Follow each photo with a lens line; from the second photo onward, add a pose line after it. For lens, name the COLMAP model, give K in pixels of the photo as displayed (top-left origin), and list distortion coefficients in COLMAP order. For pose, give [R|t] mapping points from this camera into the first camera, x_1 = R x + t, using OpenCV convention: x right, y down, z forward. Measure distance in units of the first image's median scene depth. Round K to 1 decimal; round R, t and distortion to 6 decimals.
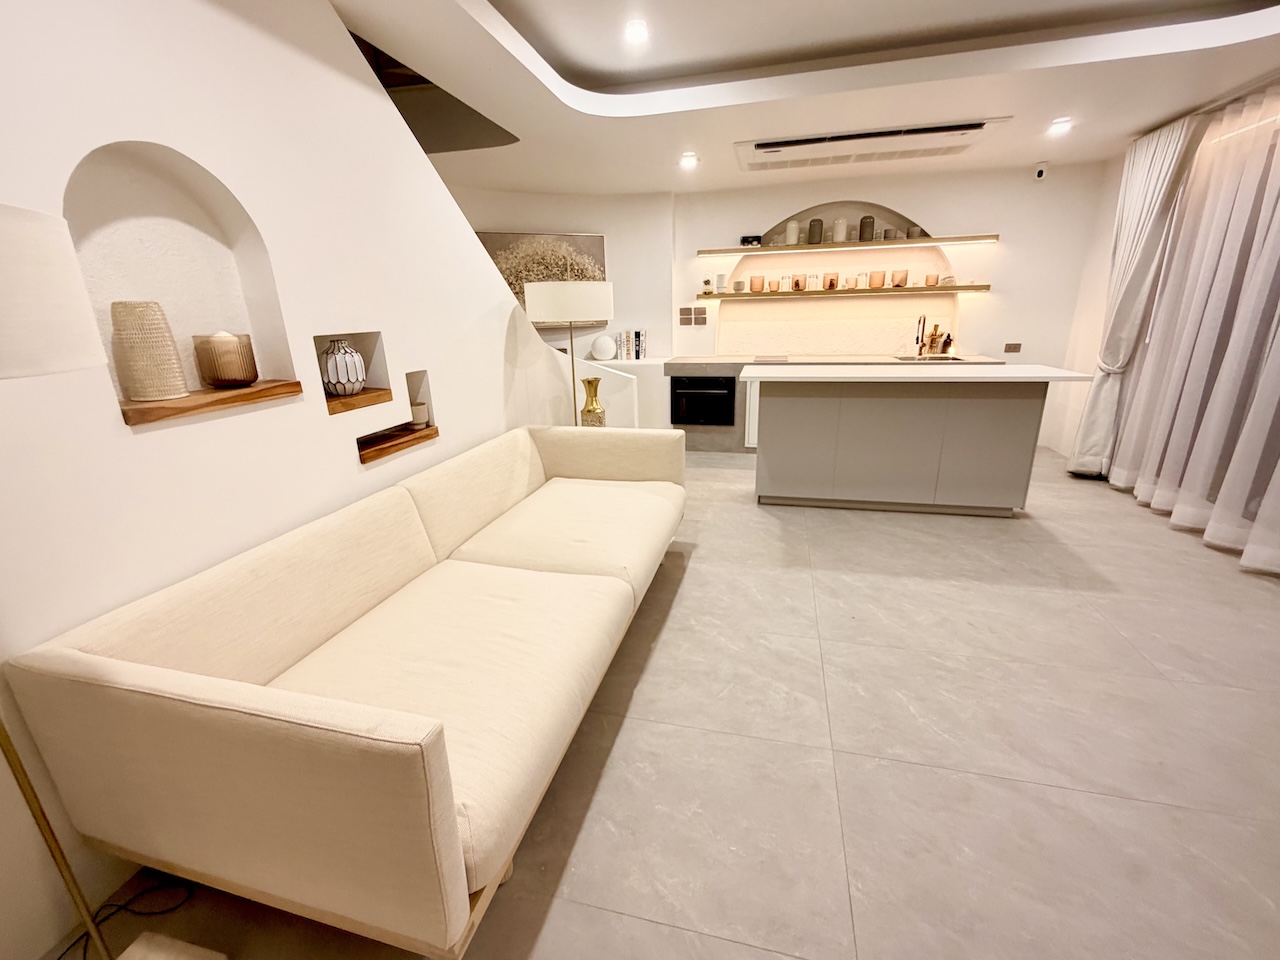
lens RADIAL K [[538.7, 0, 641.0], [0, 538.7, 479.0], [0, 0, 1]] dist [0.002300, -0.000241]
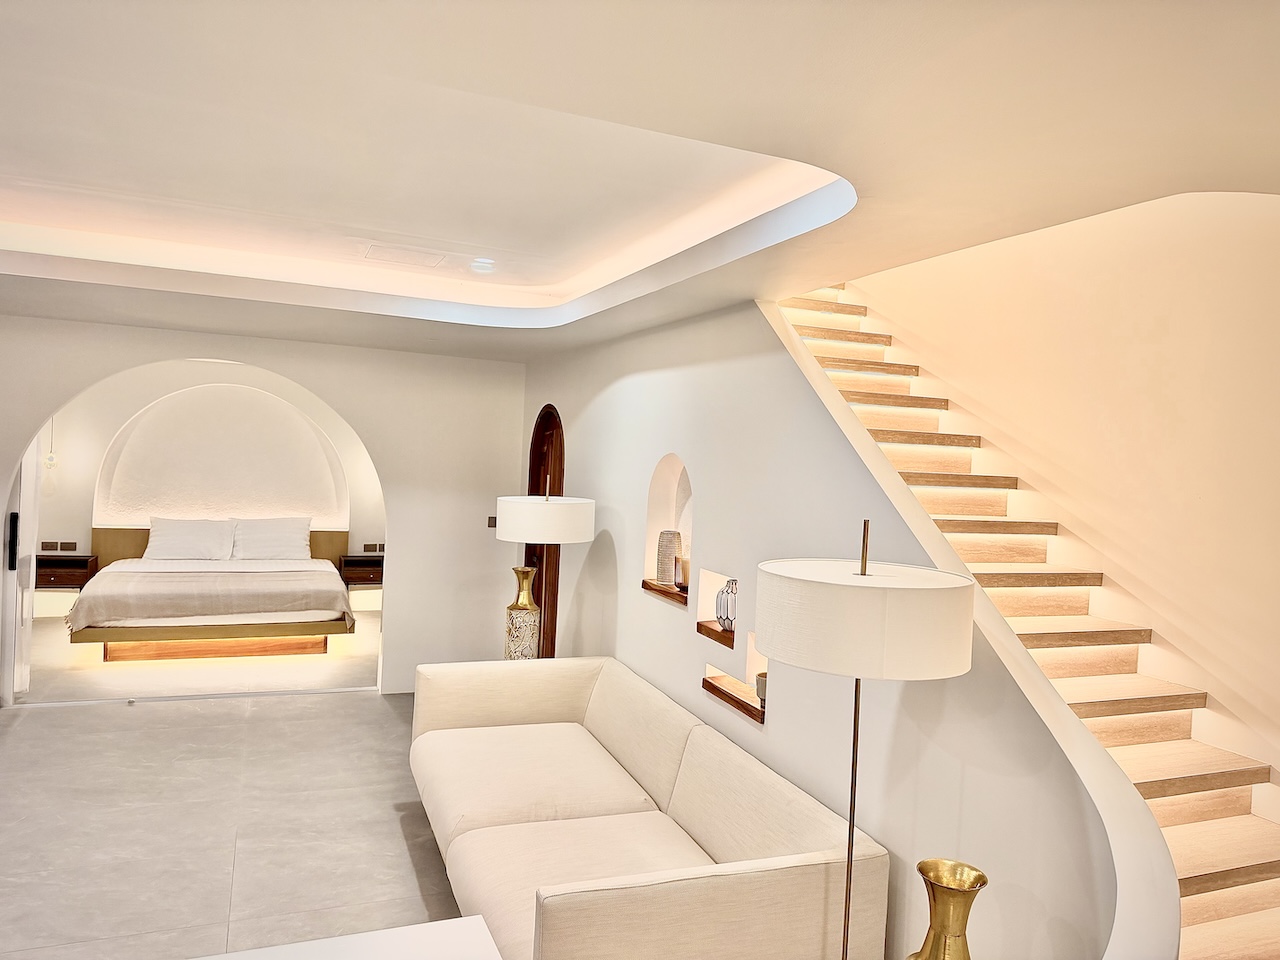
lens RADIAL K [[888.1, 0, 645.2], [0, 888.1, 470.7], [0, 0, 1]] dist [0.001347, -0.006107]
pose [[-0.800867, -0.009275, -0.598771, 0.413280], [-0.212793, 0.939032, 0.270069, -0.571948], [0.559760, 0.343703, -0.754013, 1.360279]]
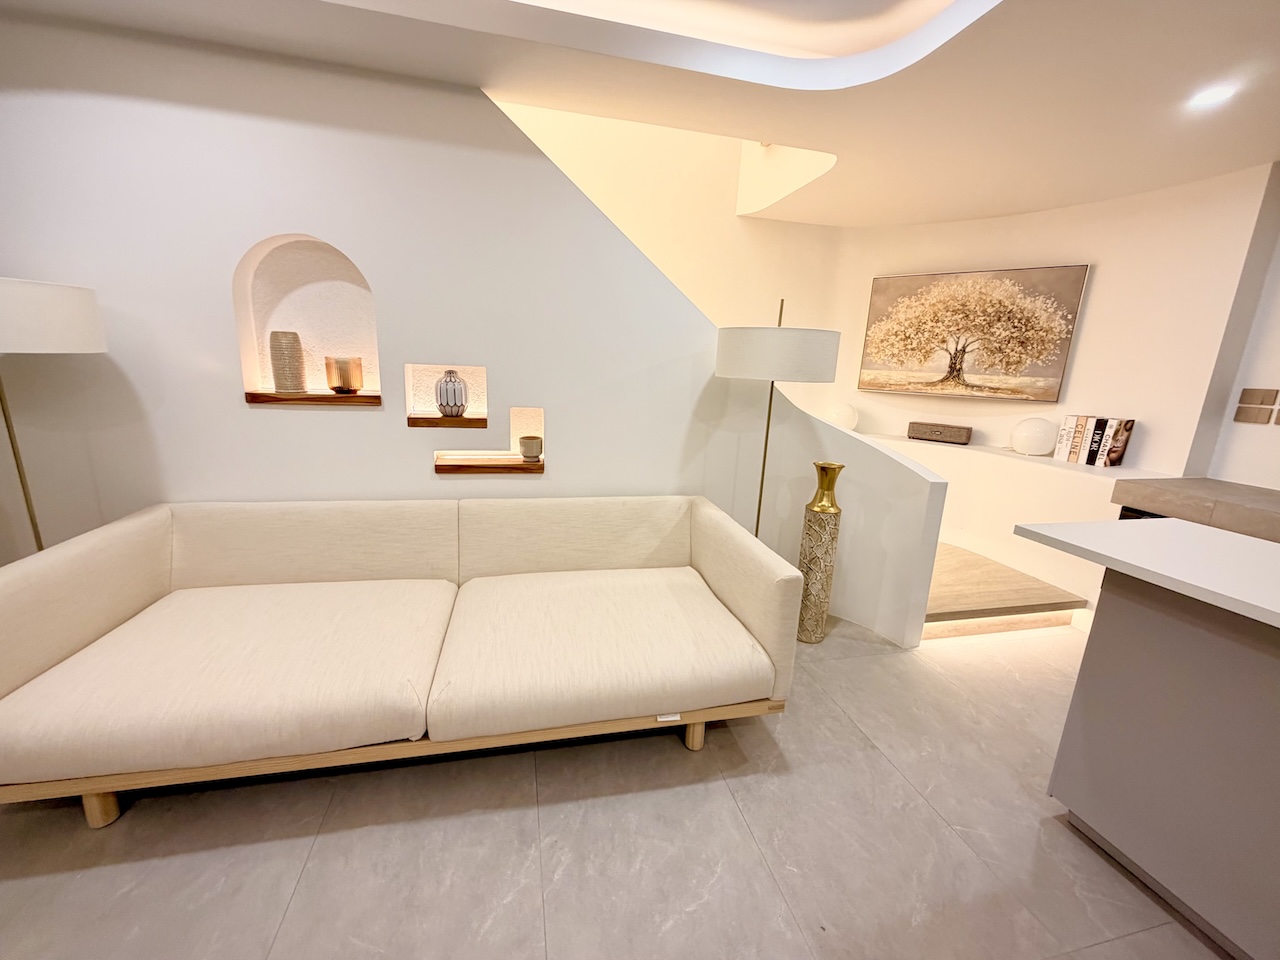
lens RADIAL K [[511.5, 0, 635.8], [0, 511.5, 479.3], [0, 0, 1]] dist [0.001389, -0.000452]
pose [[0.454830, 0.245212, -0.856155, 0.415743], [-0.321423, 0.941749, 0.098972, -0.171321], [0.830552, 0.230172, 0.507152, 0.510452]]
